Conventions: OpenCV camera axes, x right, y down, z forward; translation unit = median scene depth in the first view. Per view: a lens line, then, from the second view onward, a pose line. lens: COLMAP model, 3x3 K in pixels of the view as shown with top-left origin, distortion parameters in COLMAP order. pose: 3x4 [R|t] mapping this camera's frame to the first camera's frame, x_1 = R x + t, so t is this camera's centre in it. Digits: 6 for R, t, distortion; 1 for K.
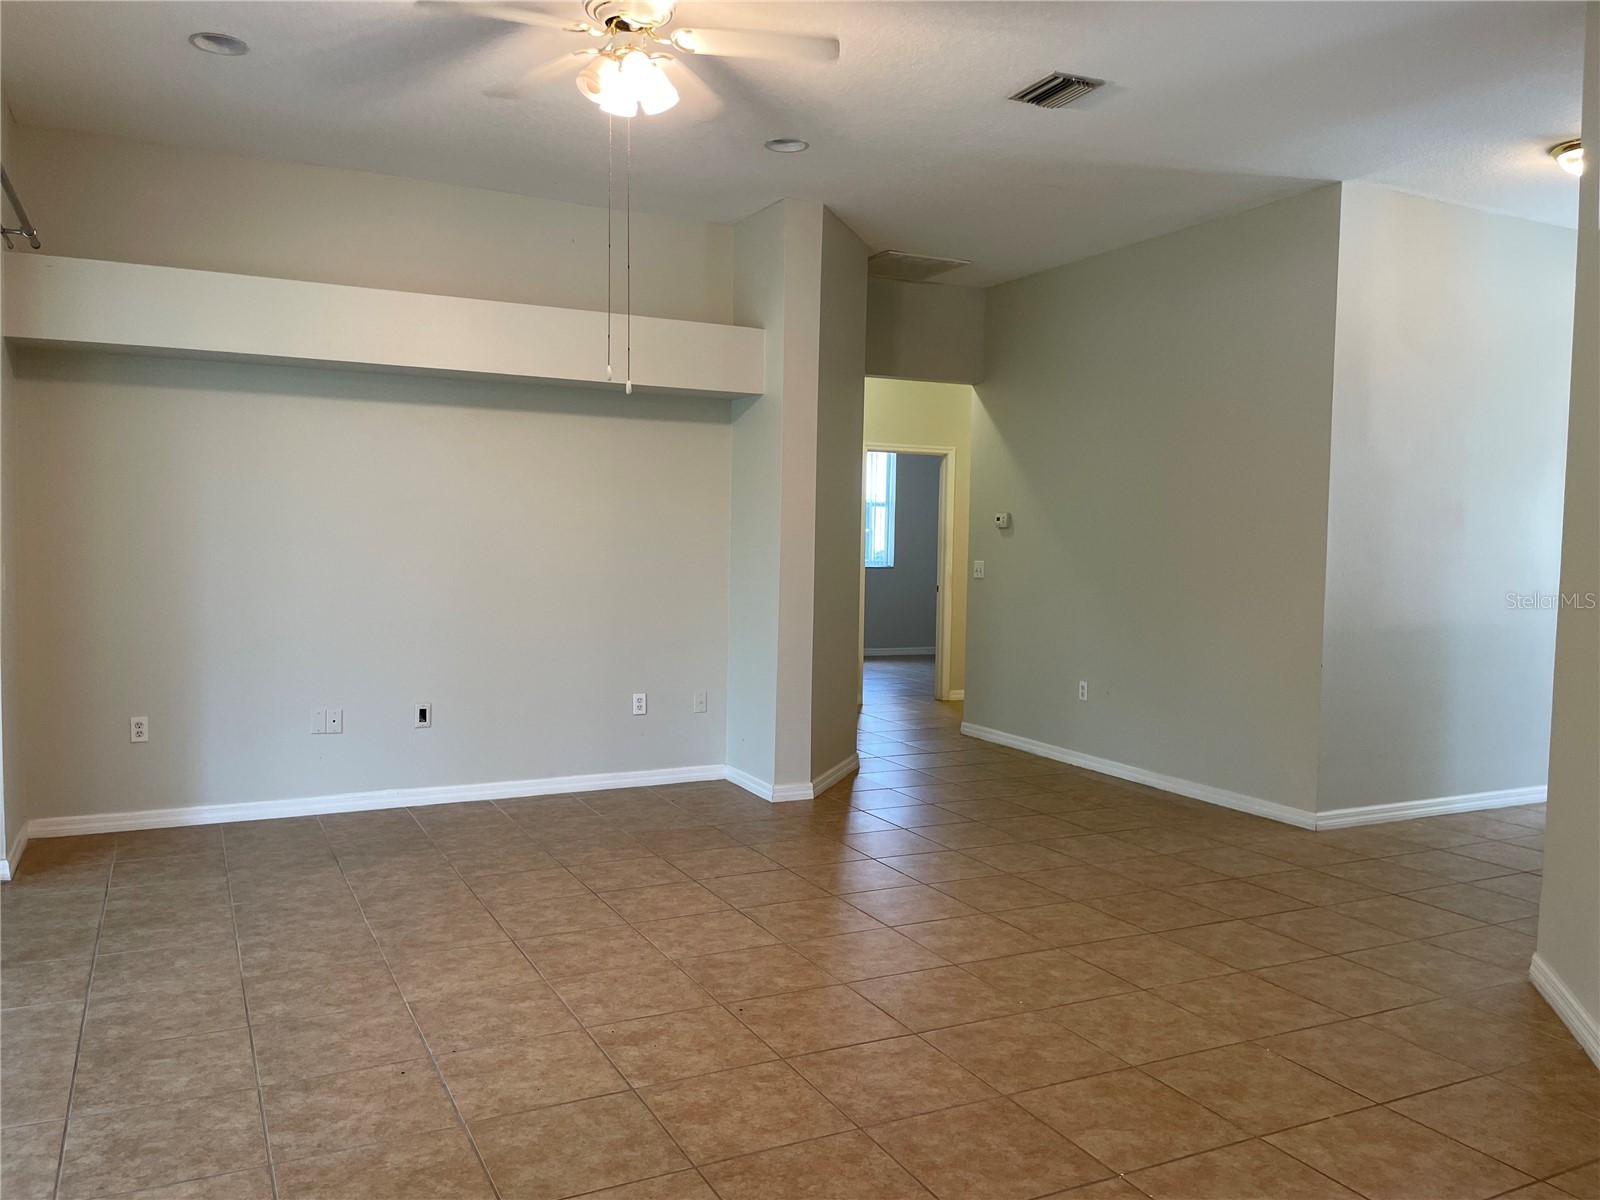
lens RADIAL K [[1227.3, 0, 789.7], [0, 1227.3, 612.8], [0, 0, 1]] dist [0.083597, -0.120956]
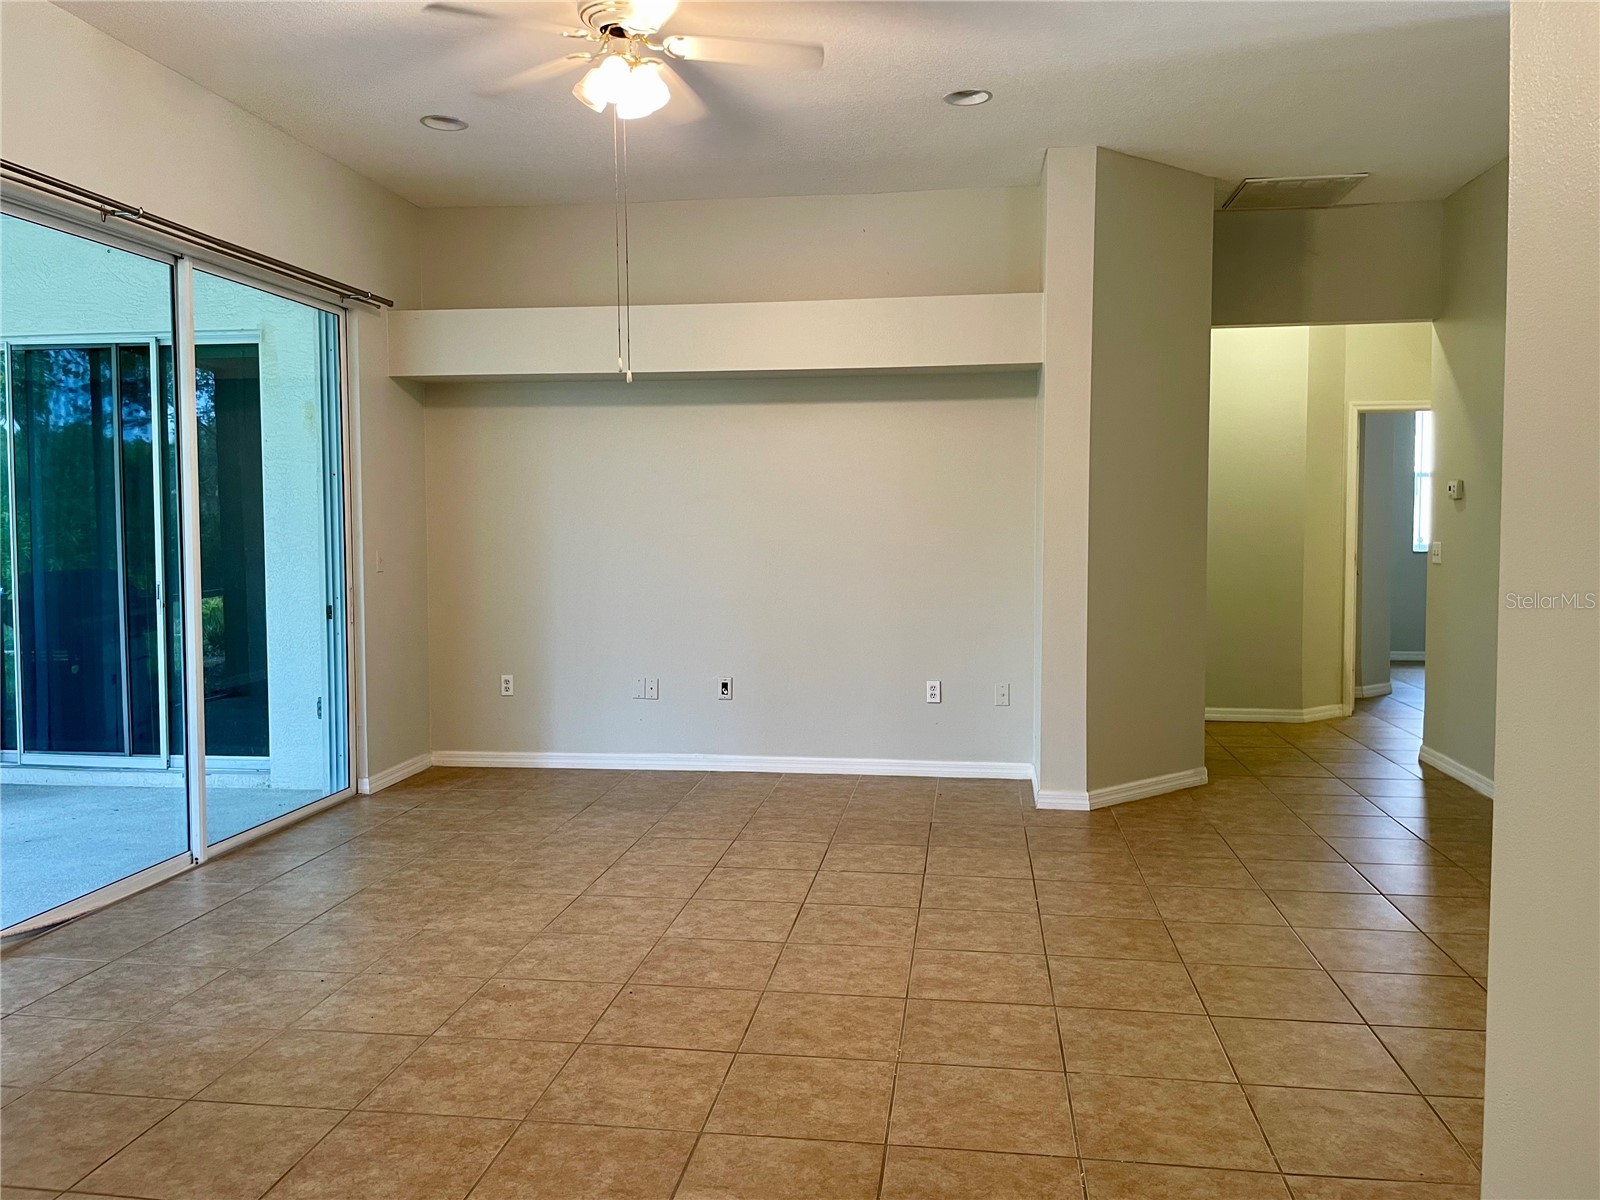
lens RADIAL K [[1227.3, 0, 797.0], [0, 1227.3, 584.1], [0, 0, 1]] dist [0.083597, -0.120956]
pose [[0.823901, 0.011050, -0.566626, 0.568161], [-0.019317, 0.999776, -0.008592, -0.001315], [0.566405, 0.018025, 0.823930, 0.224159]]
